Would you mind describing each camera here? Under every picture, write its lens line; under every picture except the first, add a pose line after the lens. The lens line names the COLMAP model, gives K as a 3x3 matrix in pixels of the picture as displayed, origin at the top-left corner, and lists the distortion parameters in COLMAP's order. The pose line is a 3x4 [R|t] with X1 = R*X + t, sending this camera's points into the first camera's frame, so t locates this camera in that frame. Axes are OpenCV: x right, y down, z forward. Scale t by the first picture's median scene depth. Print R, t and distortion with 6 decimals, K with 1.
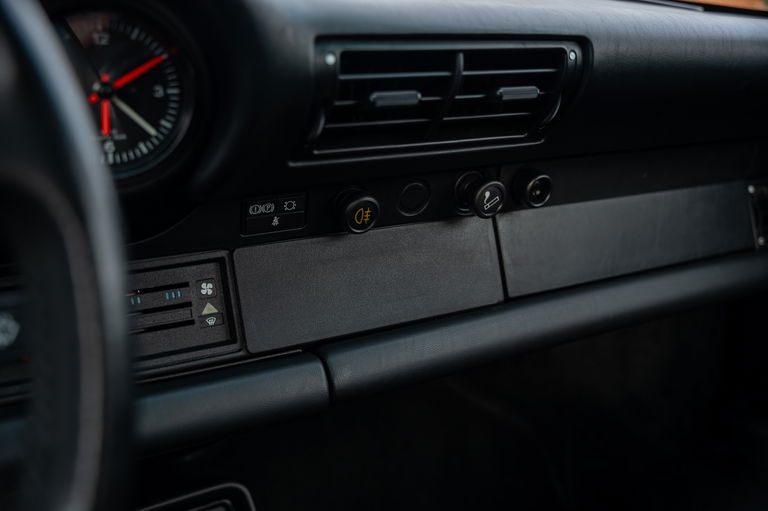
lens RADIAL K [[807.3, 0, 384.0], [0, 807.3, 255.5], [0, 0, 1]] dist [0.007370, 0.009619]
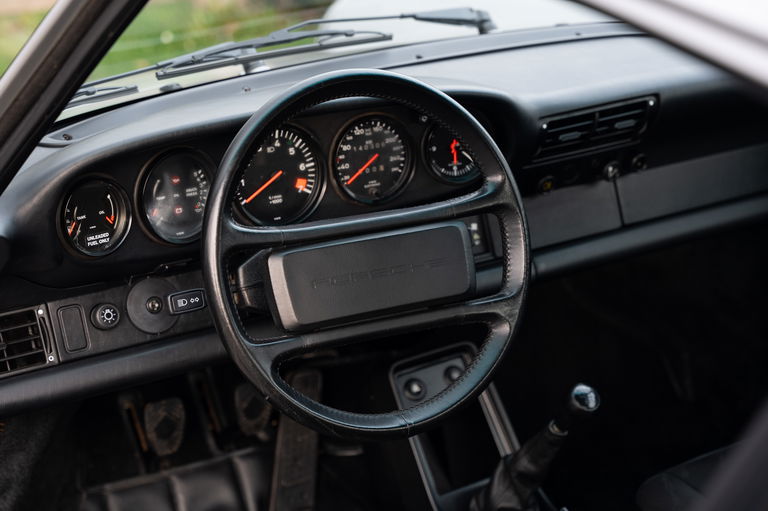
lens RADIAL K [[1405.4, 0, 384.0], [0, 1405.4, 255.5], [0, 0, 1]] dist [0.068838, 0.131489]
pose [[0.998568, -0.047800, -0.024022, -0.313558], [0.048964, 0.997525, 0.050454, -0.065385], [0.021551, -0.051558, 0.998437, -2.182137]]
